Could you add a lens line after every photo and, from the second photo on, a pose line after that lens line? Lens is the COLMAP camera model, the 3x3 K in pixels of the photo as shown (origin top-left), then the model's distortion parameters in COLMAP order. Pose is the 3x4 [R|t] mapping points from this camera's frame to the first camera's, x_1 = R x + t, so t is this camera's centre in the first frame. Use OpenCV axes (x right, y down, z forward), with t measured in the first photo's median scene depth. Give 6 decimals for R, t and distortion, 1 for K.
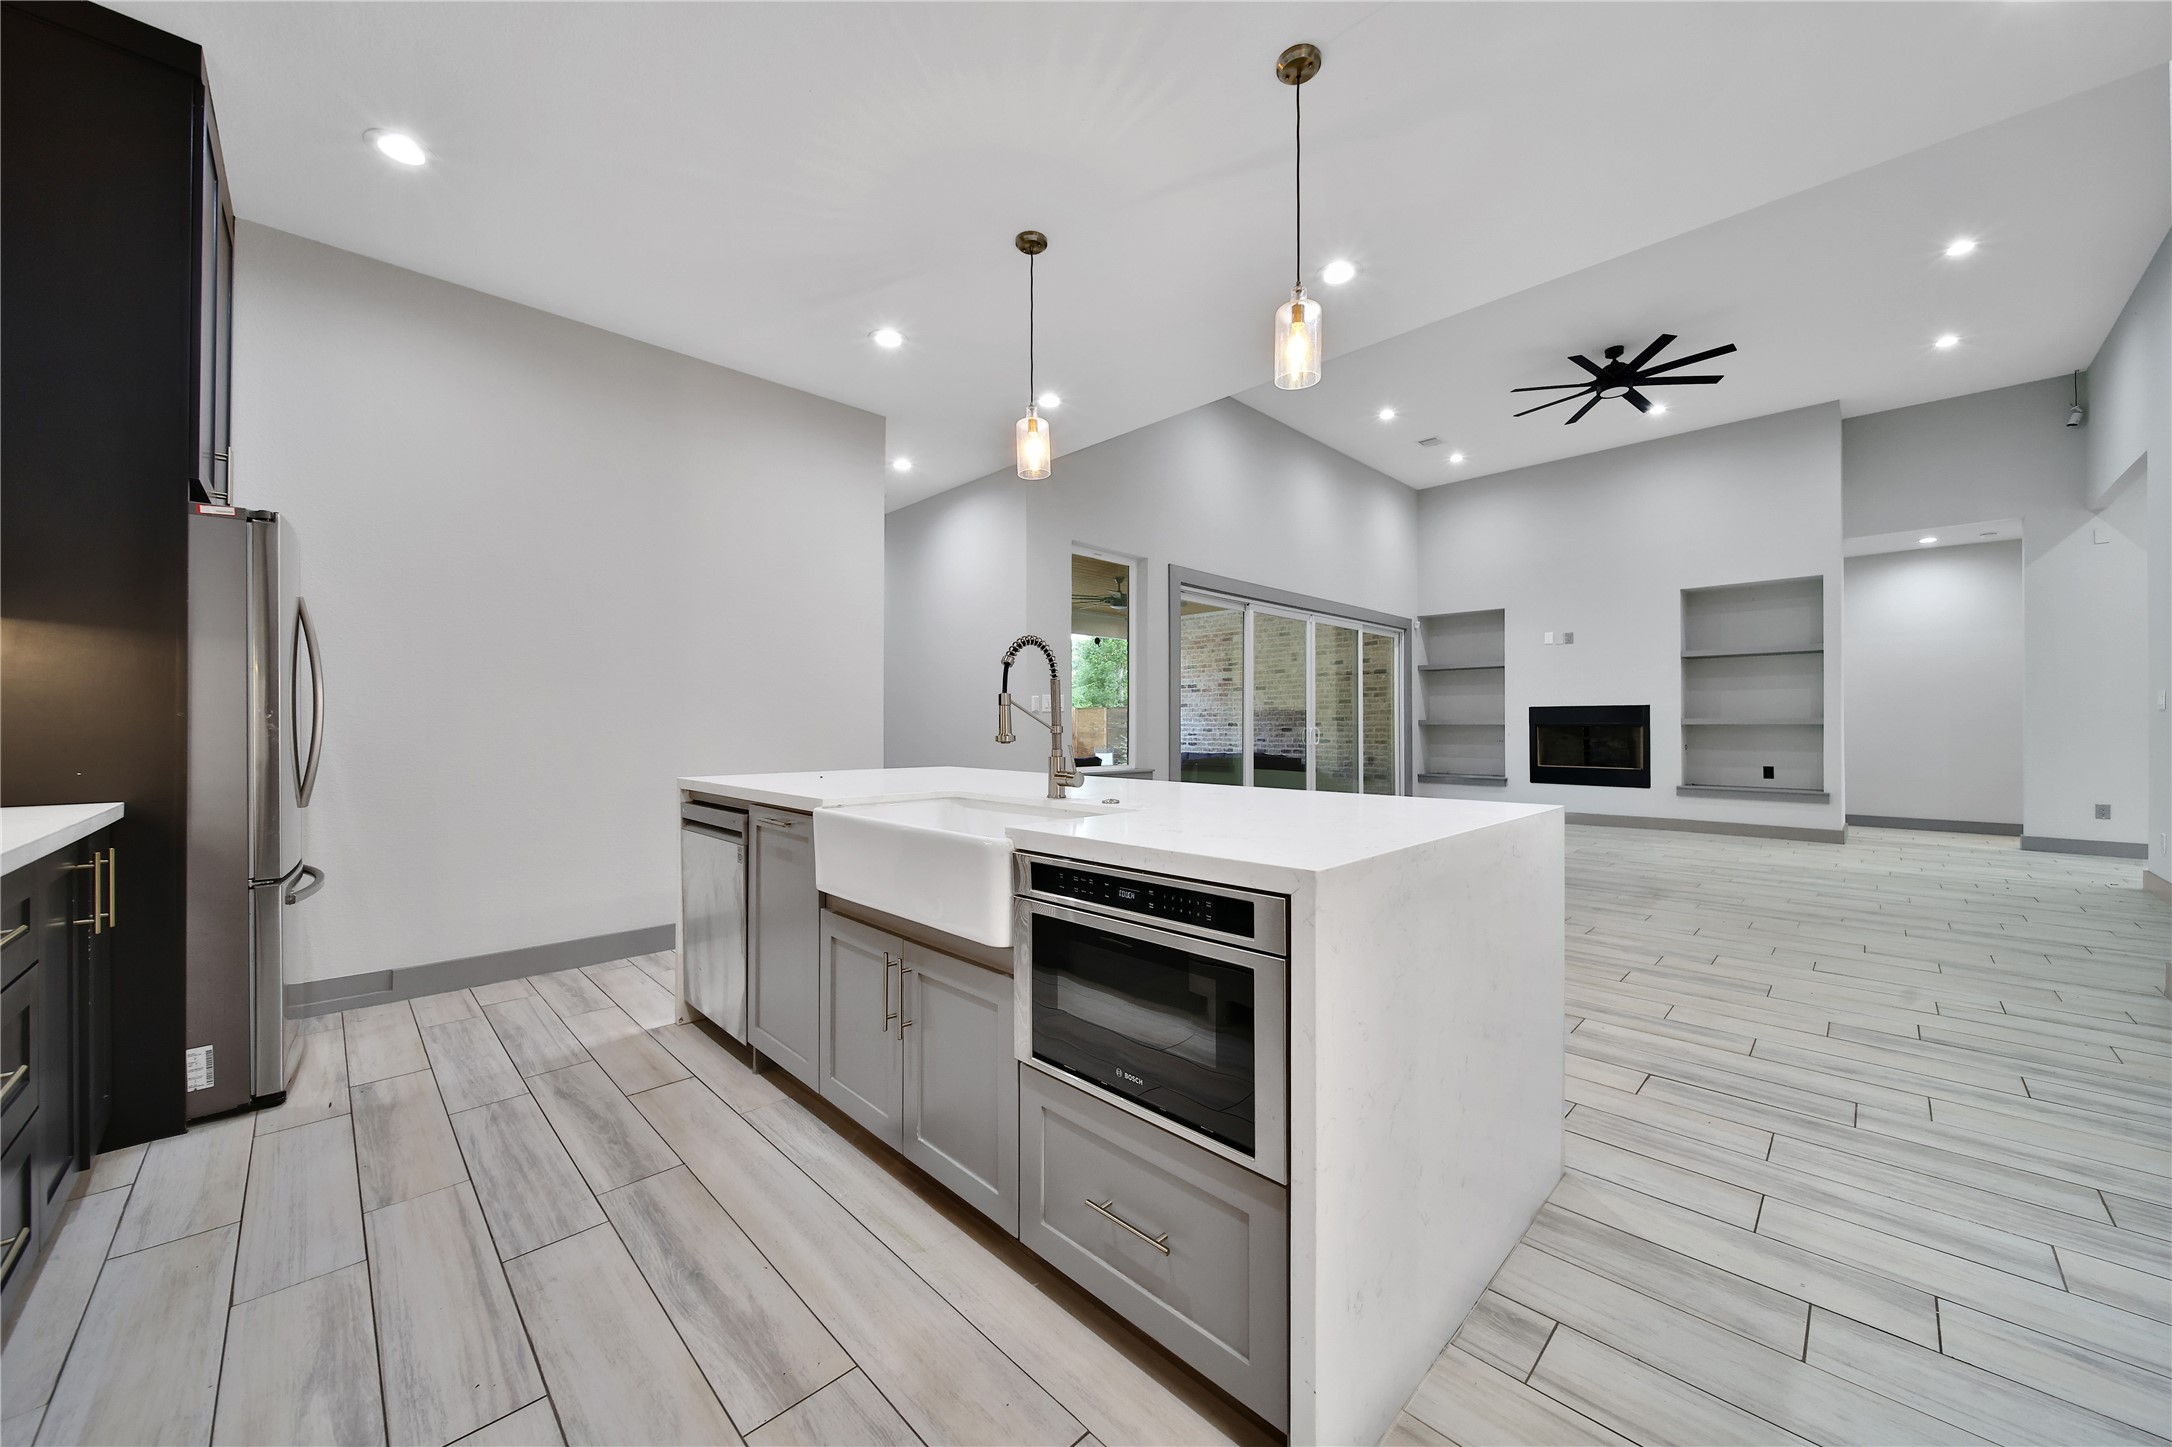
lens RADIAL K [[784.5, 0, 1075.7], [0, 784.5, 723.3], [0, 0, 1]] dist [0.000691, -0.001292]
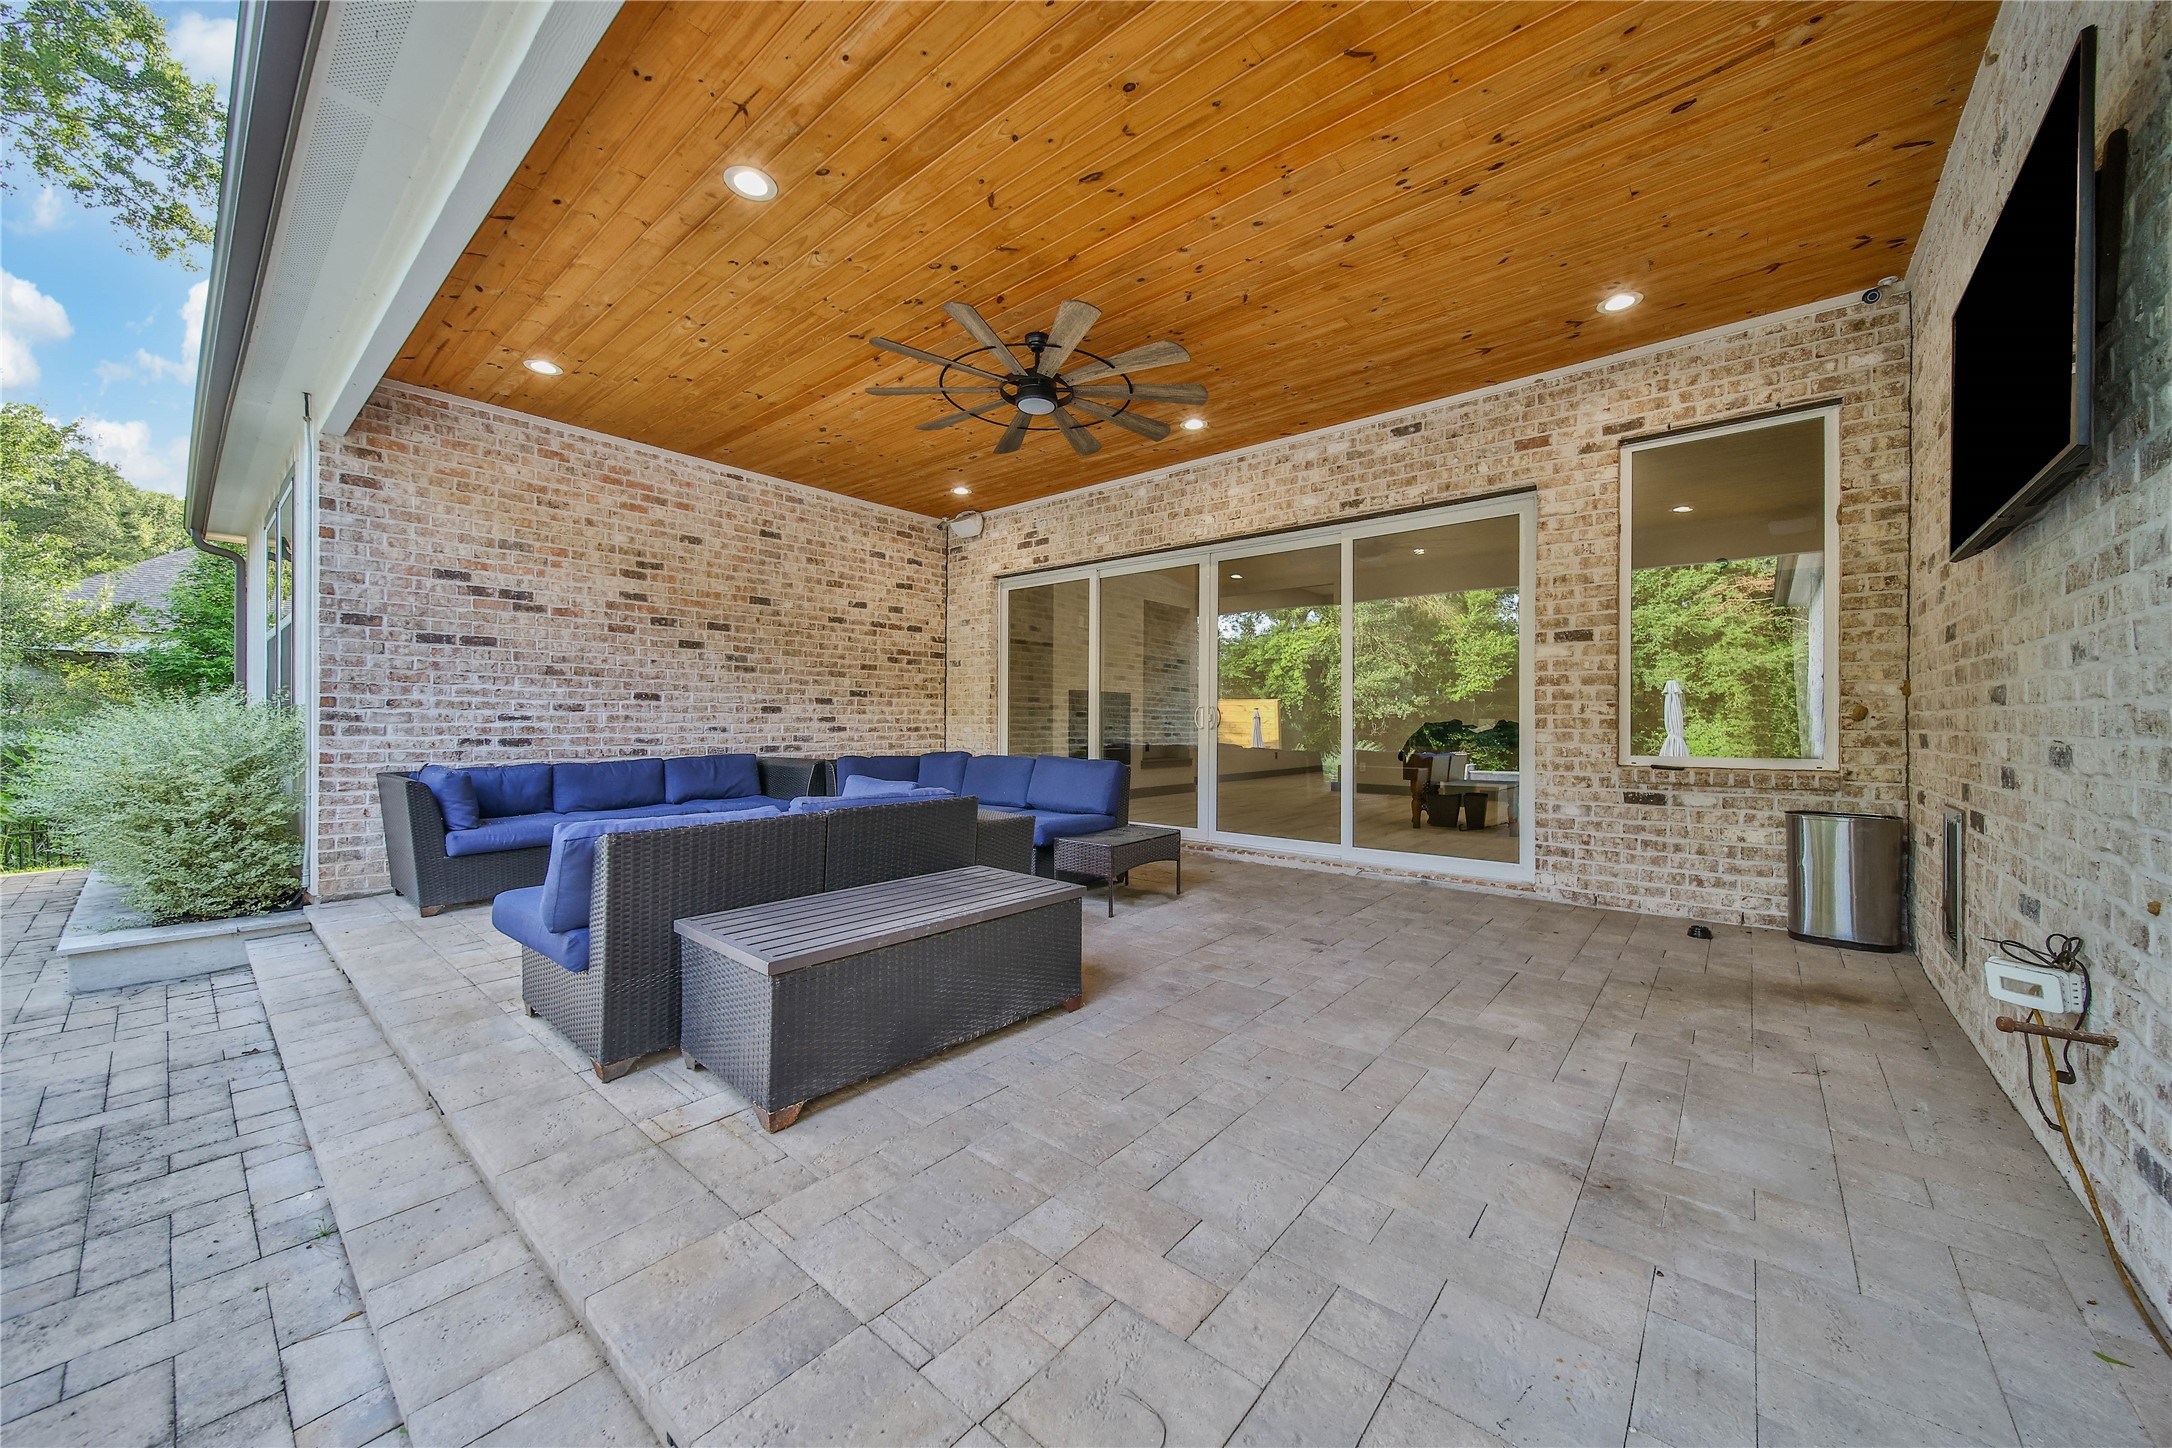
lens RADIAL K [[780.2, 0, 1086.0], [0, 780.2, 724.0], [0, 0, 1]] dist [-0.001774, -0.000529]
pose [[-0.096085, -0.001534, 0.995372, -1.504226], [-0.007448, 0.999972, 0.000822, 0.081276], [-0.995345, -0.007334, -0.096094, 4.276073]]
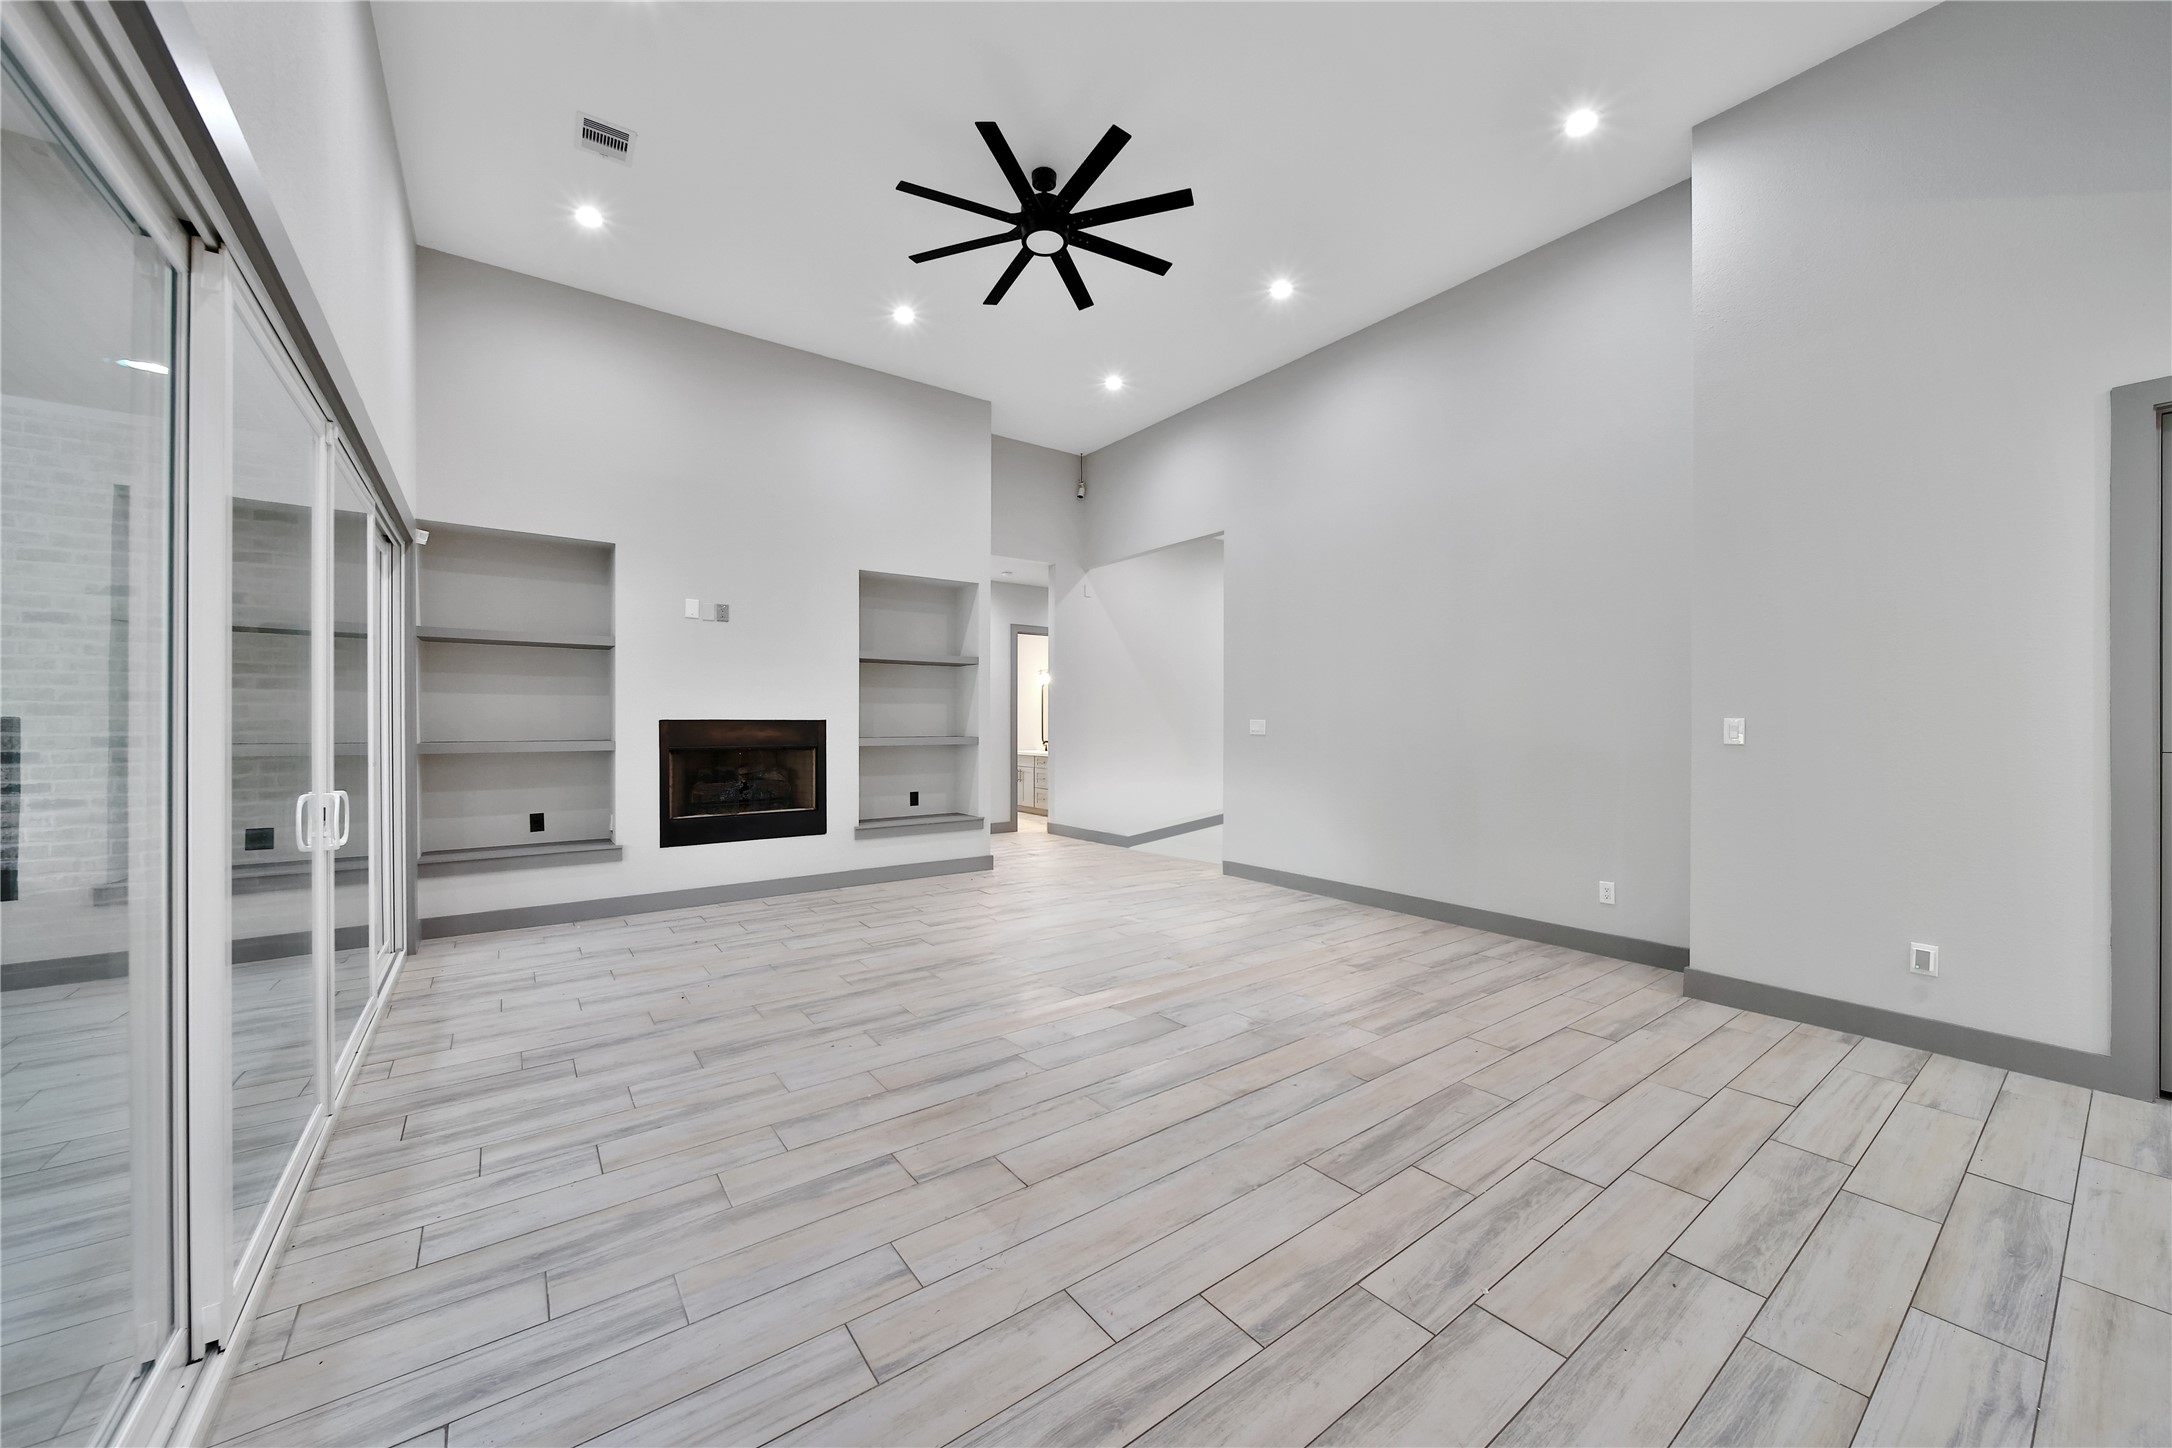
lens RADIAL K [[786.1, 0, 1082.0], [0, 786.1, 733.0], [0, 0, 1]] dist [0.000375, -0.001335]
pose [[0.139716, -0.012640, 0.990111, 0.142095], [-0.003849, 0.999904, 0.013308, -0.081021], [-0.990184, -0.005671, 0.139654, 2.409407]]
